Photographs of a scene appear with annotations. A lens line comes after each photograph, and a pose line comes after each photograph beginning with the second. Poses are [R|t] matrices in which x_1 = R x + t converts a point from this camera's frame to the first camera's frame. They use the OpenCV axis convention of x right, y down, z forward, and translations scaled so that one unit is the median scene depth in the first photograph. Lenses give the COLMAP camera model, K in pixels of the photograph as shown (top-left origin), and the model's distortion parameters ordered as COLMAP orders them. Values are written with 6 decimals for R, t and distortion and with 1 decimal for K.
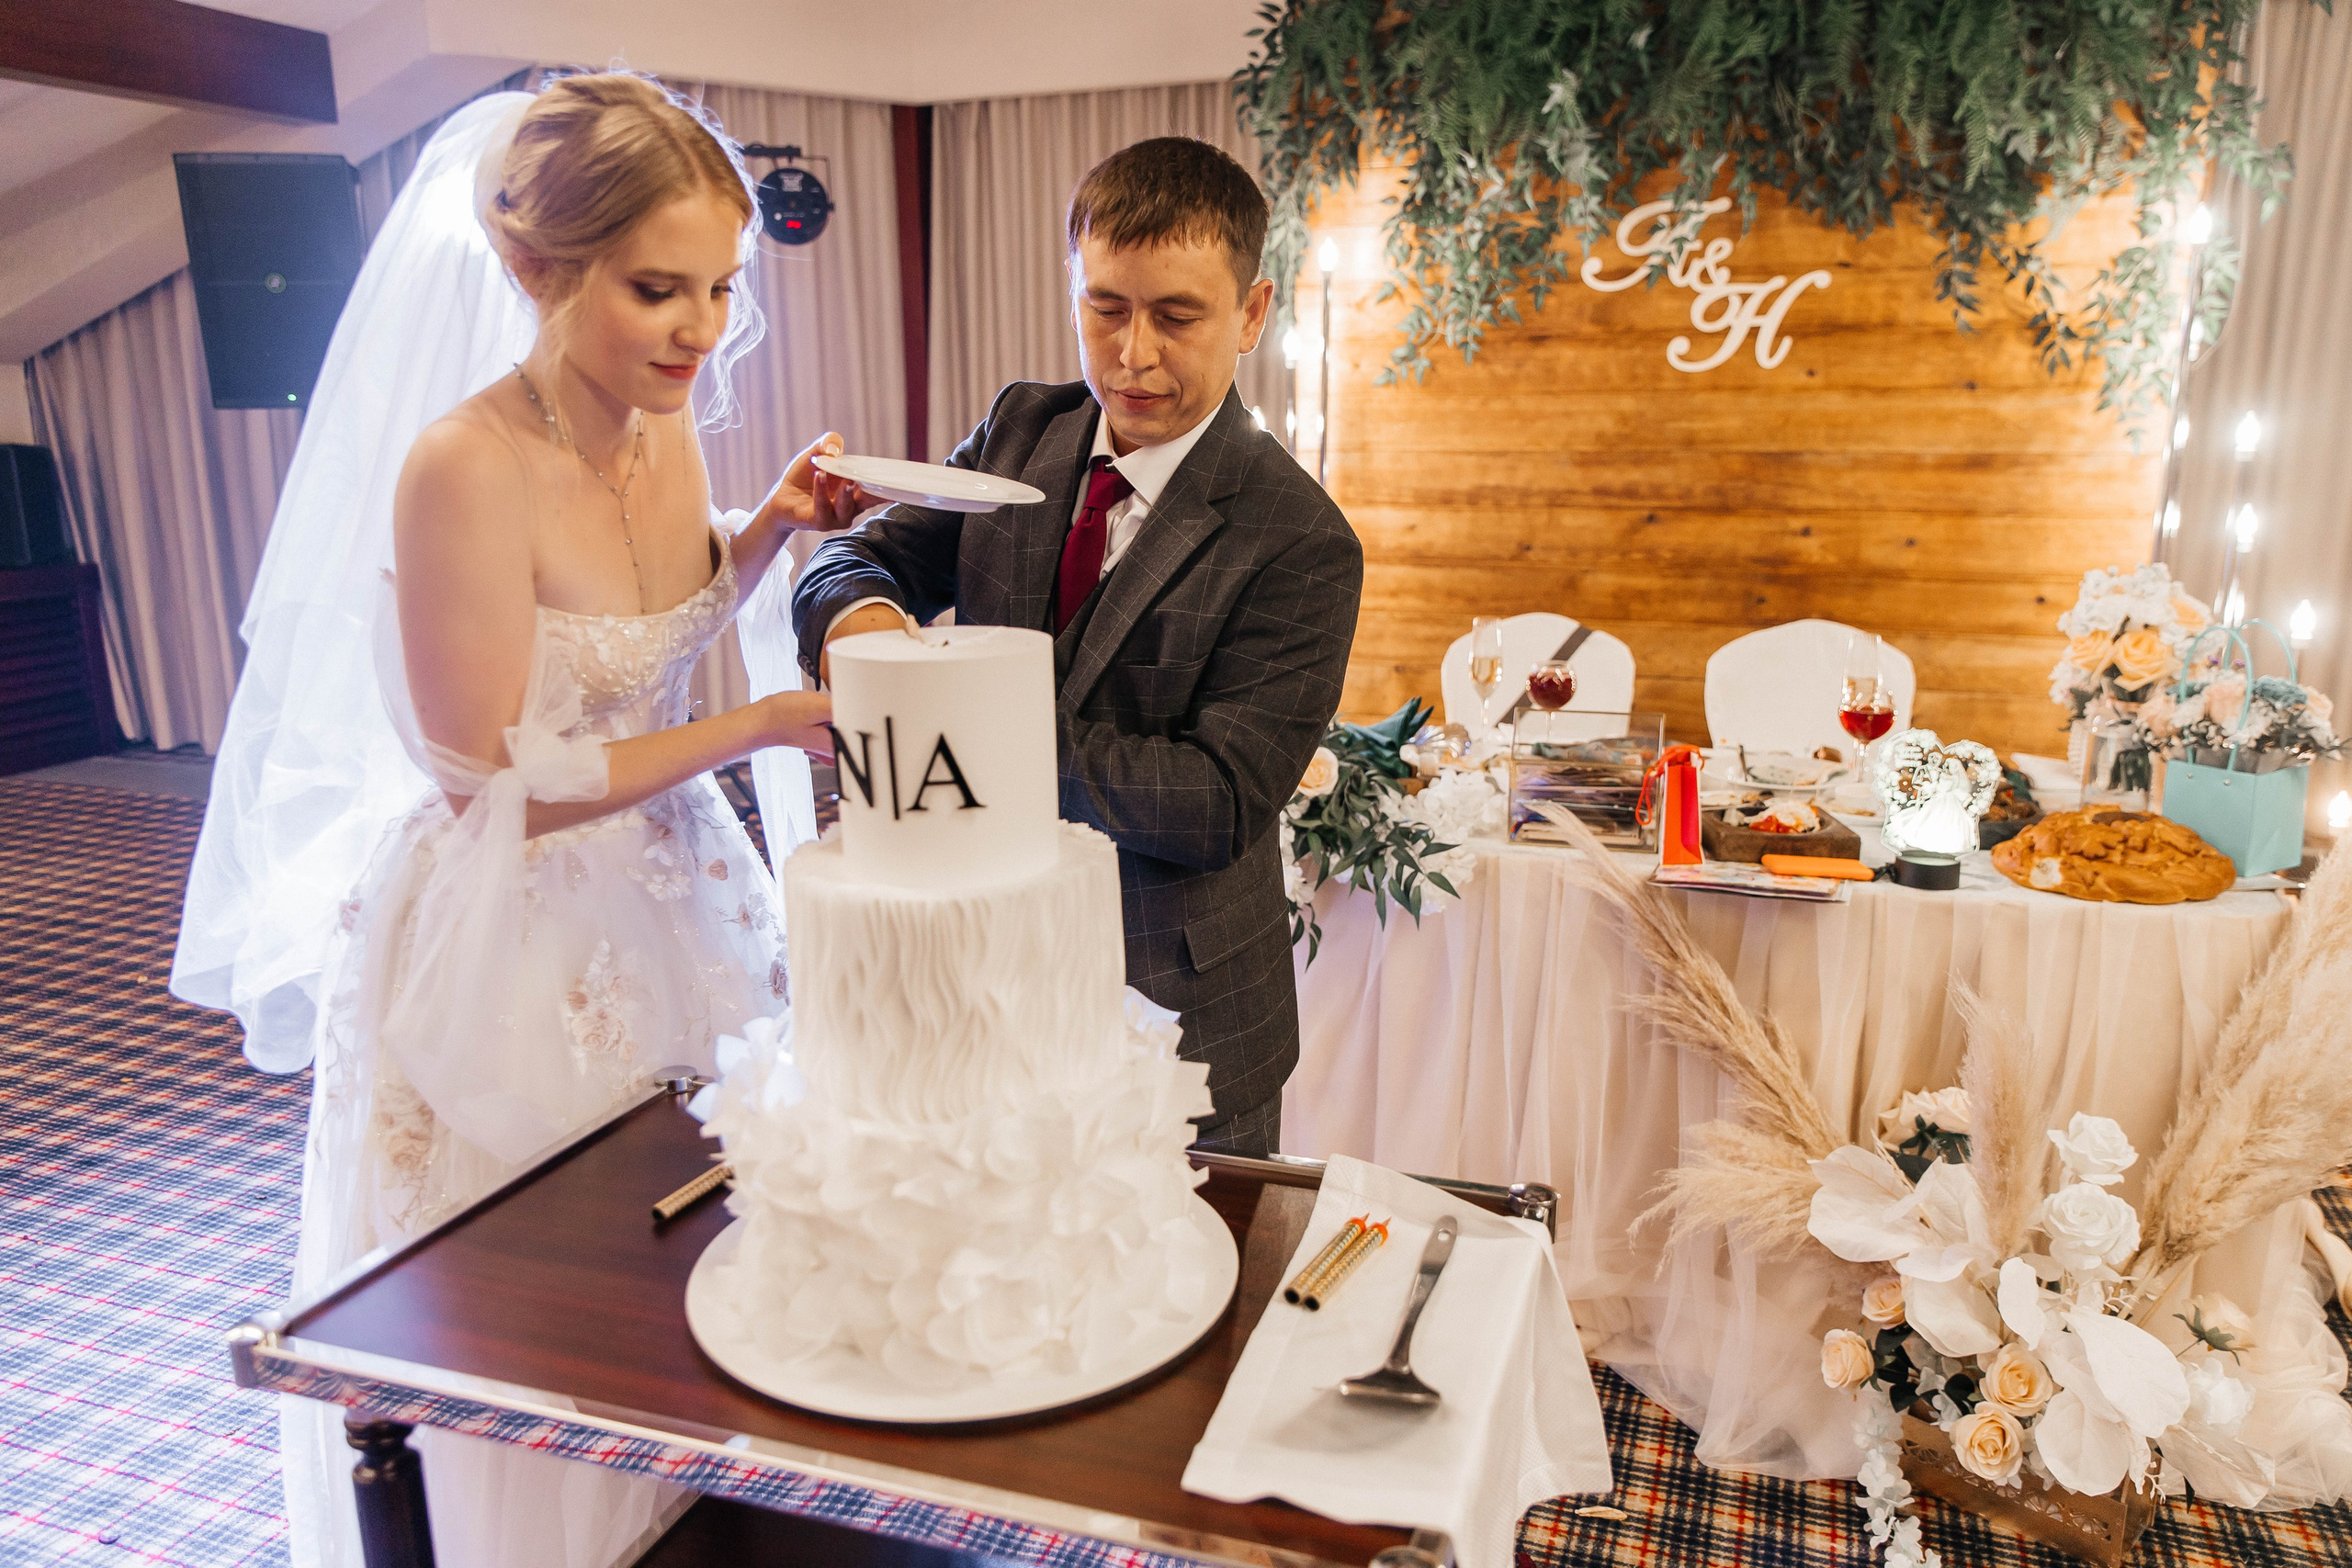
lens RADIAL K [[1712.0, 0, 1179.7], [0, 1712.0, 777.8], [0, 0, 1]] dist [-0.000276, 0.003429]
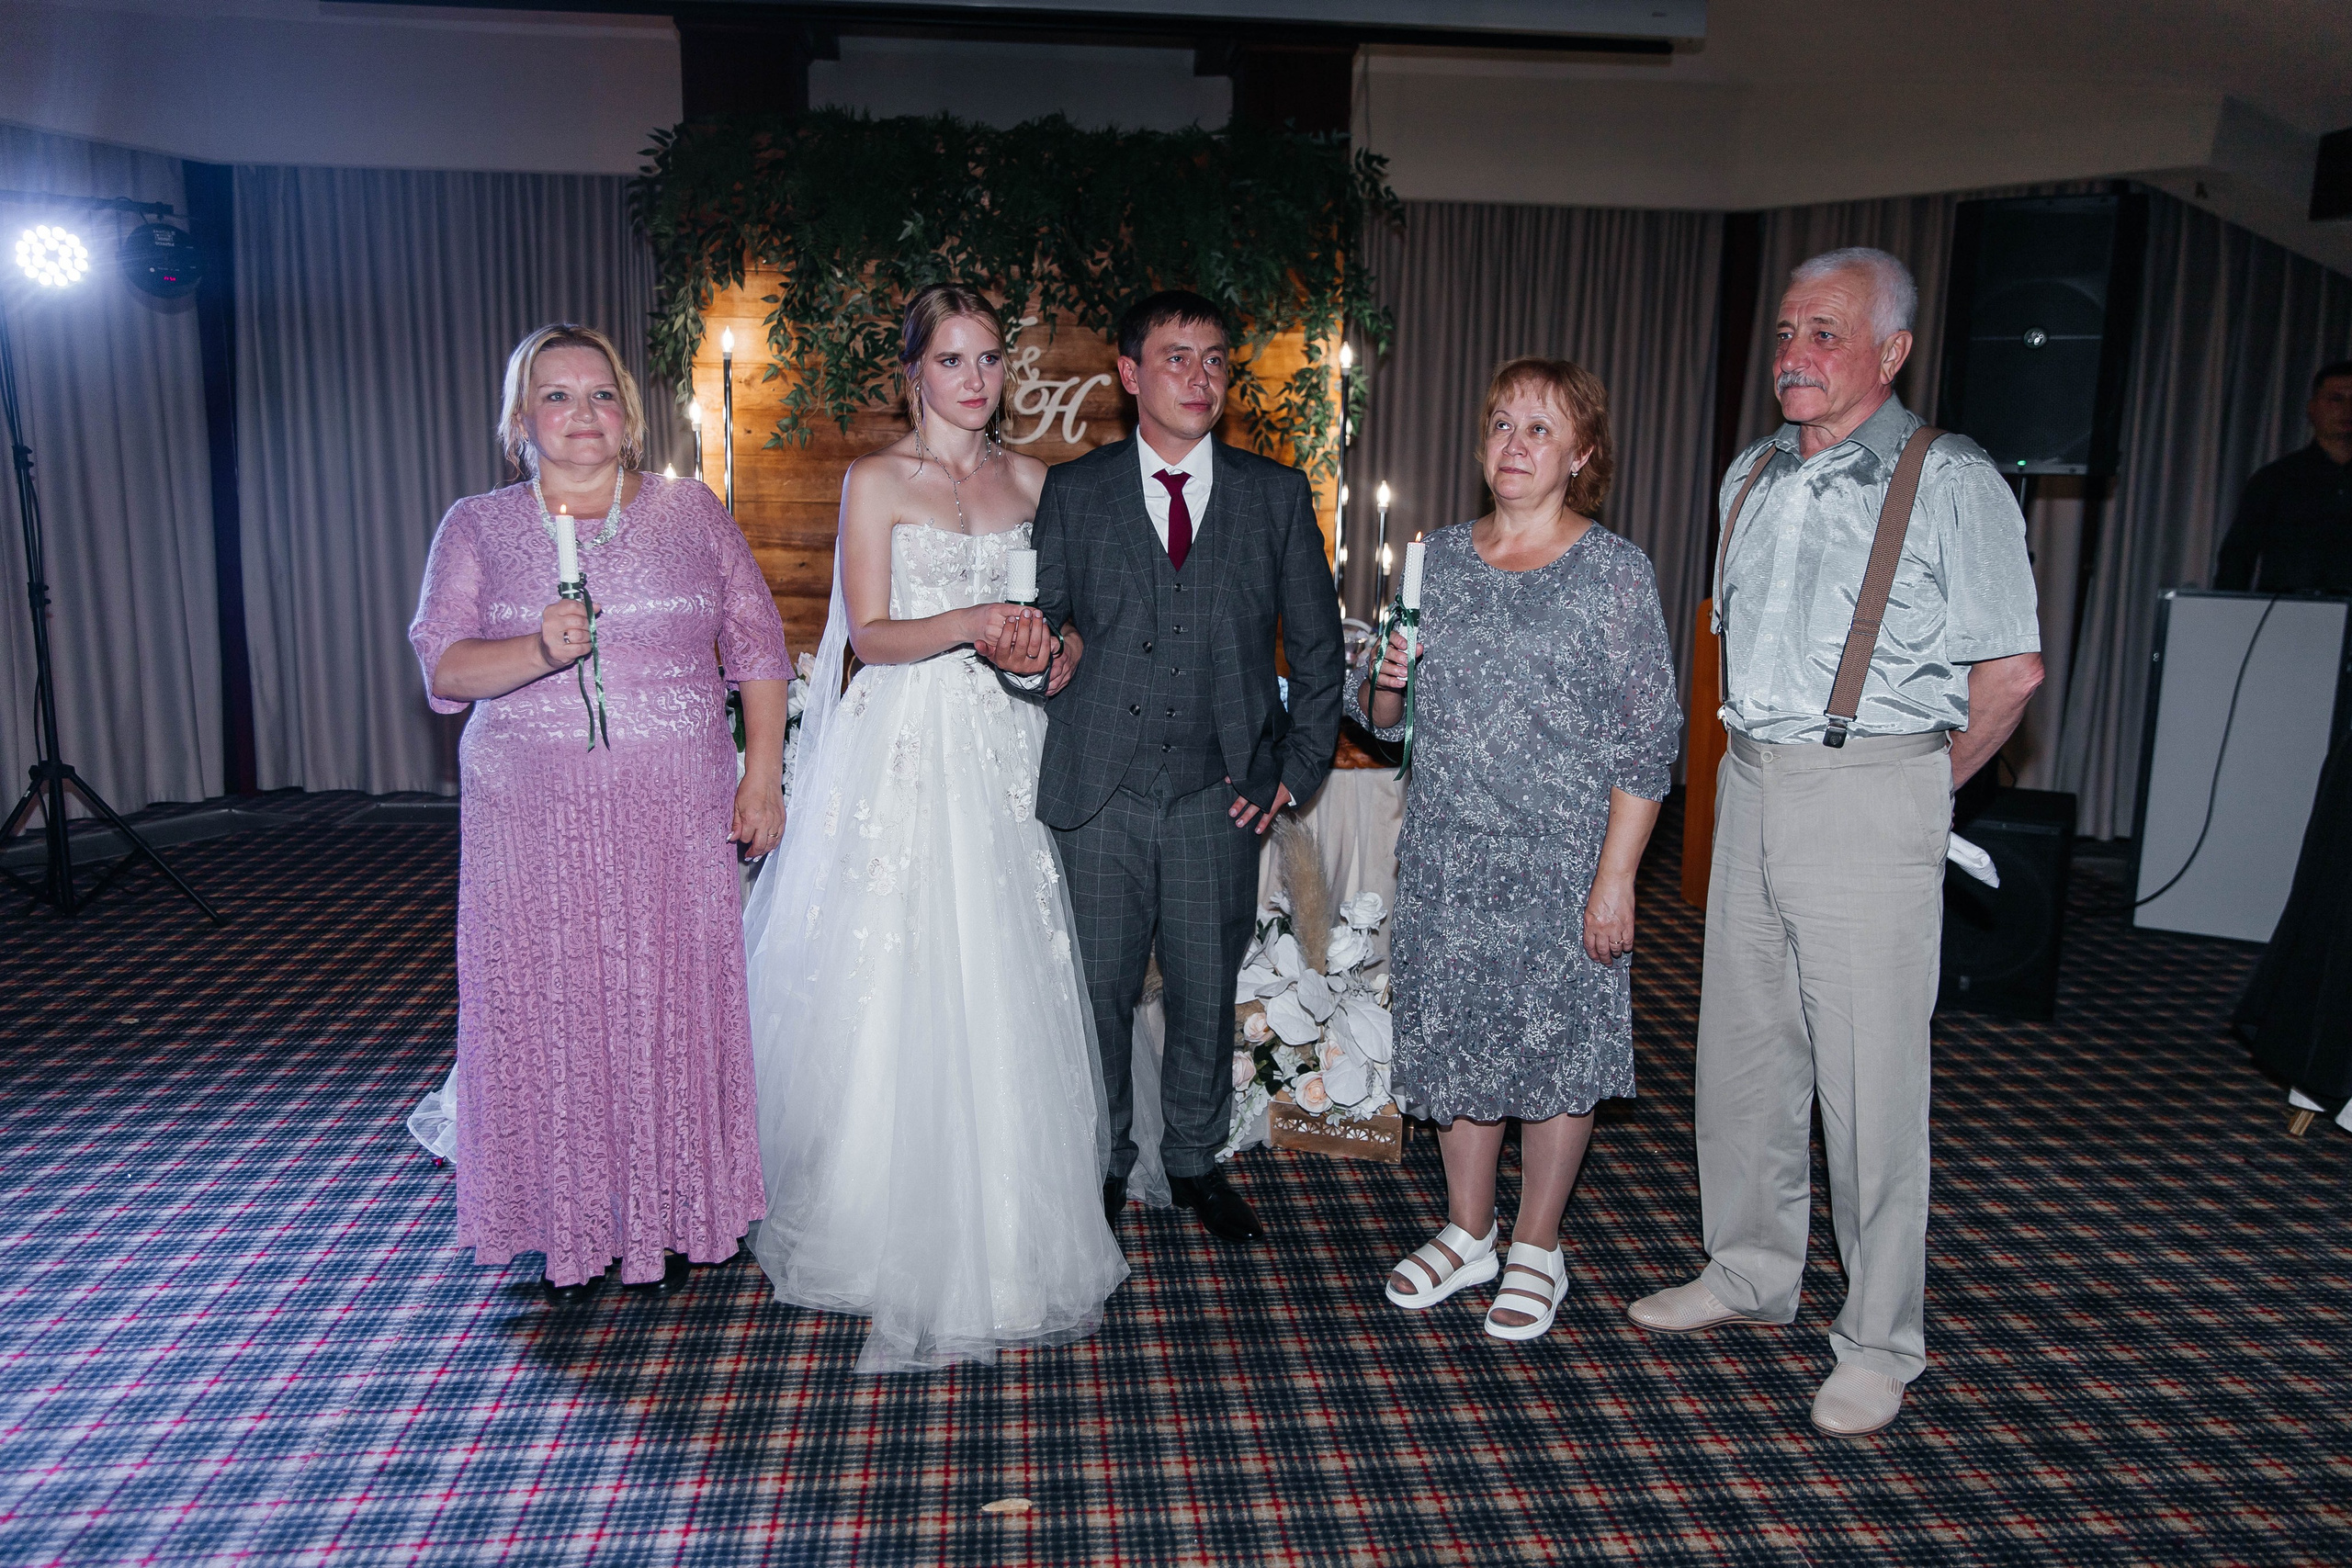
lens RADIAL K [[1712.0, 0, 1179.7], [0, 1712.0, 777.8], [0, 0, 1]] dist [-0.000276, 0.003429]
pose [[0.893303, -0.054346, 0.446158, -0.197724], [0.076600, 0.996549, -0.031982, 0.072088], [-0.442880, 0.062745, 0.894383, -0.222796]]
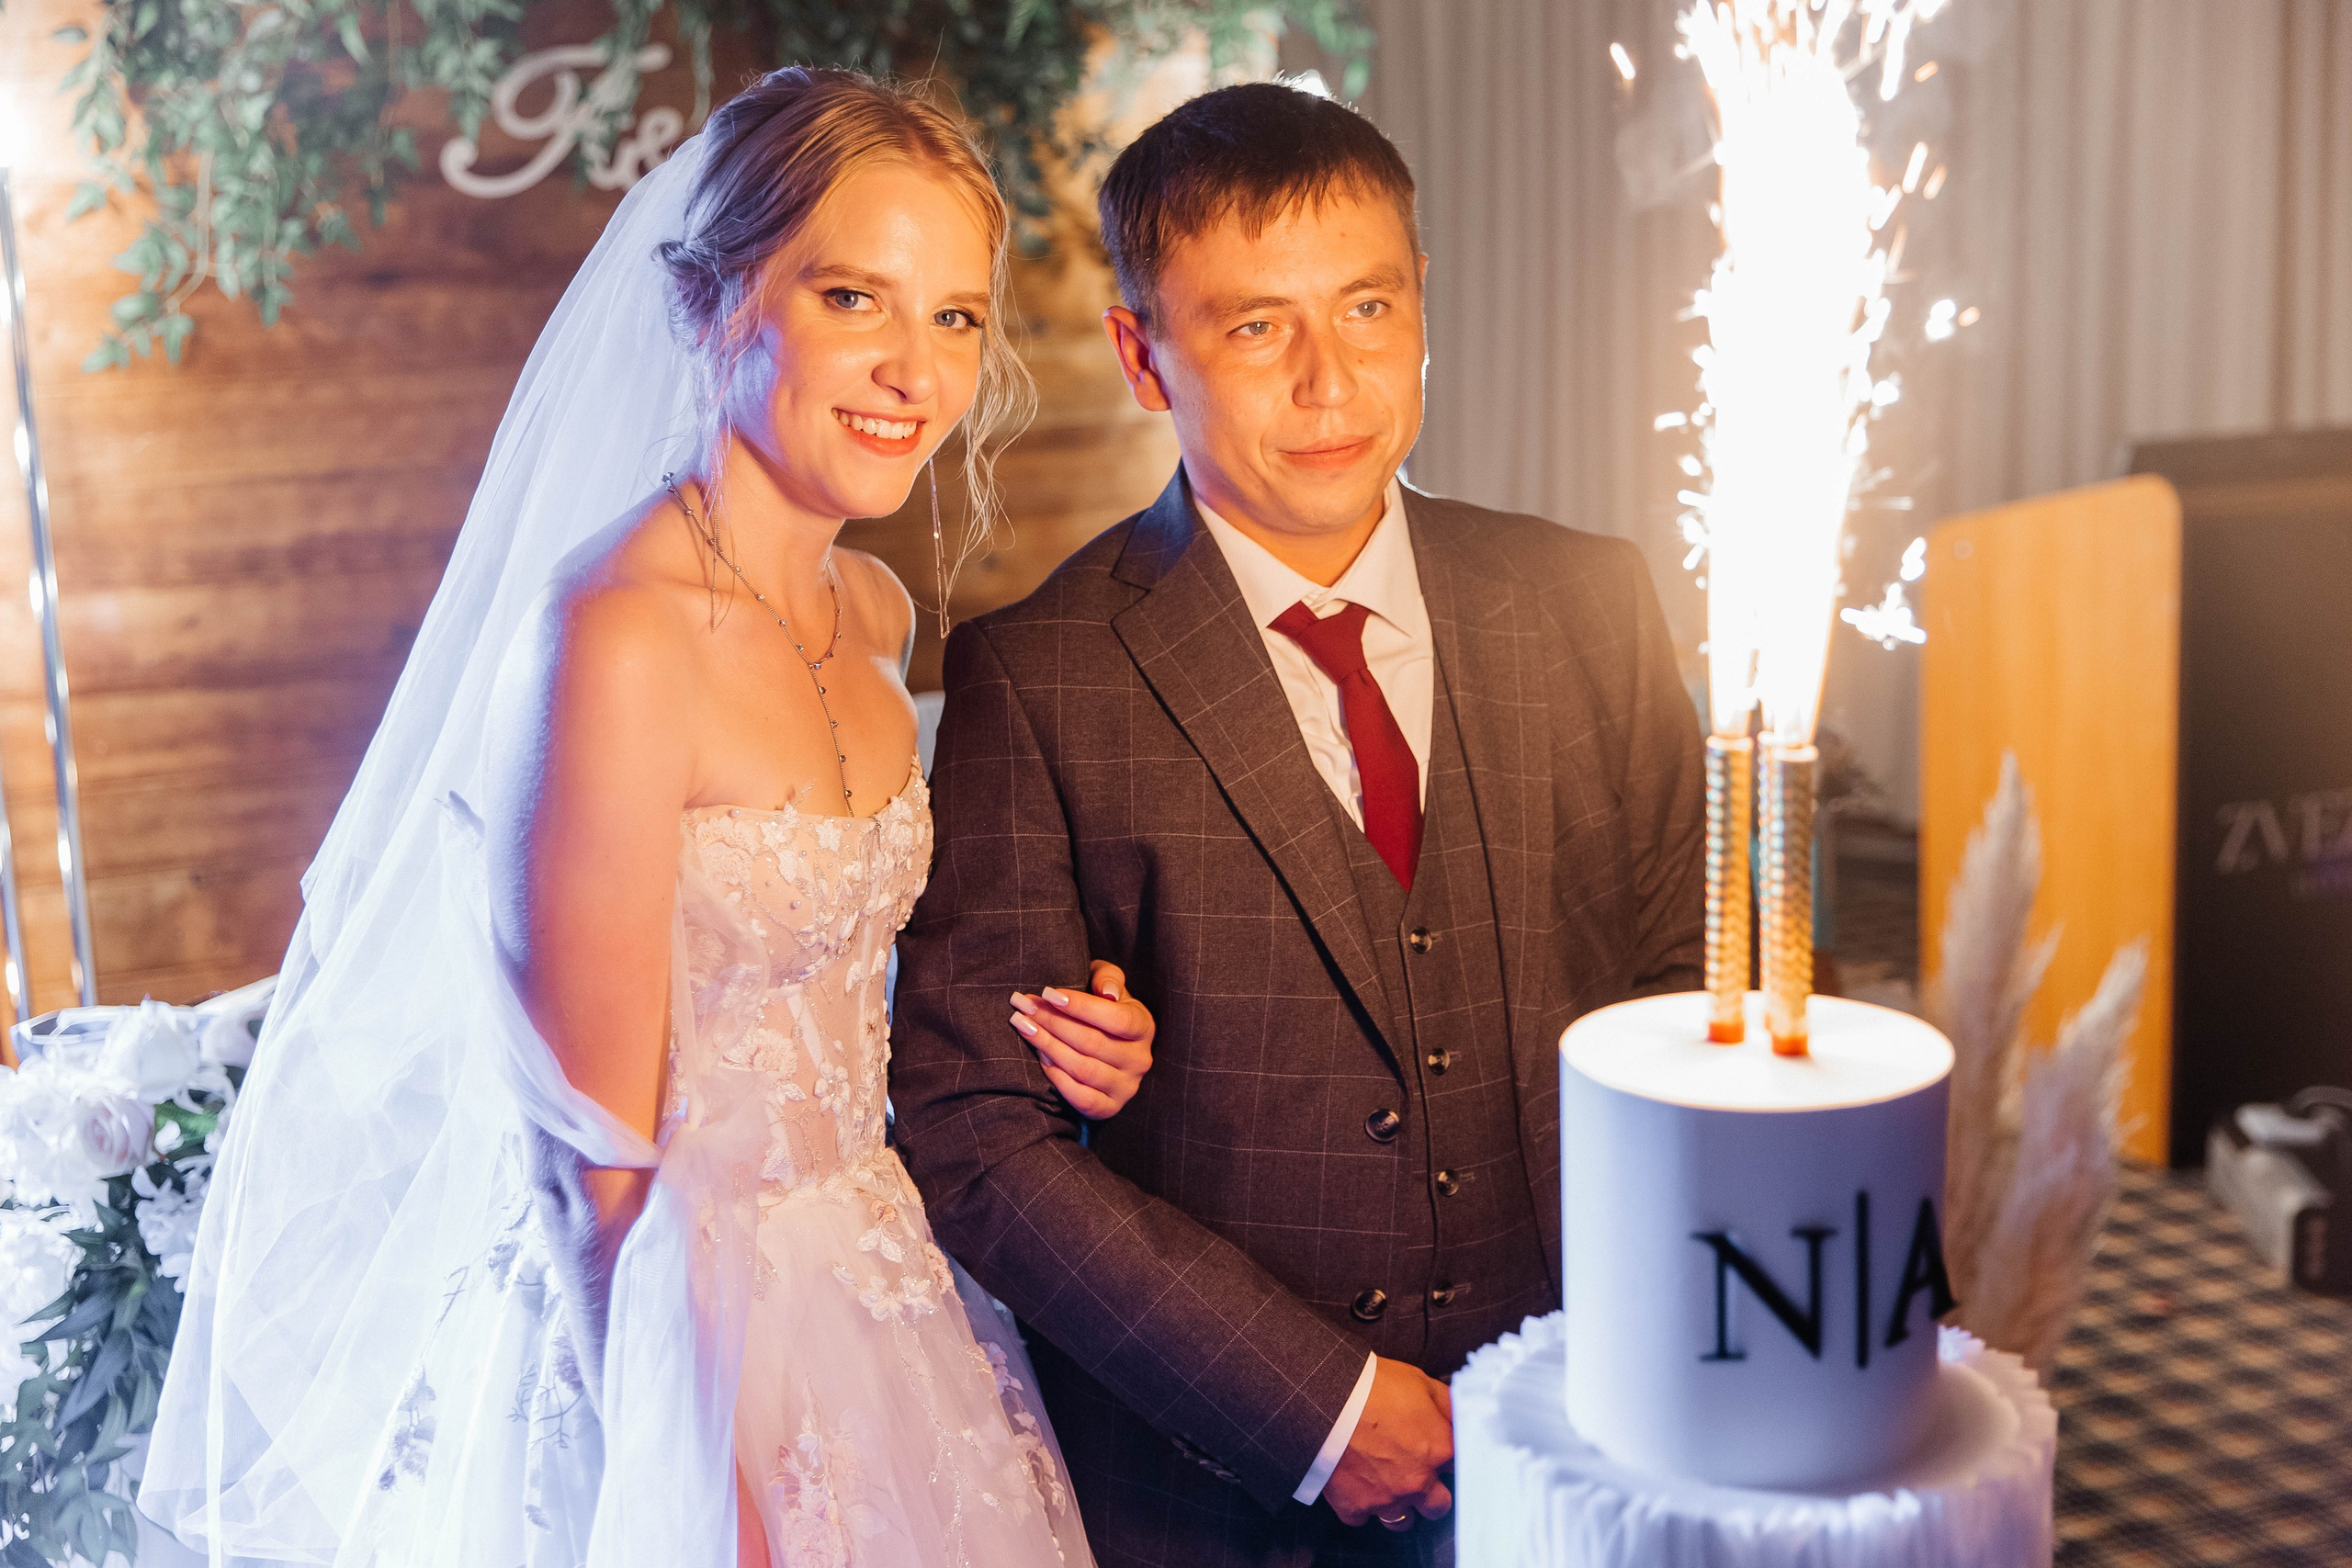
lens RADIAL K [[2880.6, 0, 1176.0], [0, 2880.6, 784.0], [0, 0, 1]] dist [0.001599, 0.010450]
pose [[0.738559, -0.151934, 0.656846, -0.276928], [0.180649, 0.983247, 0.024311, -0.068244], [-0.649536, 0.100703, 0.753632, 0.119059]]
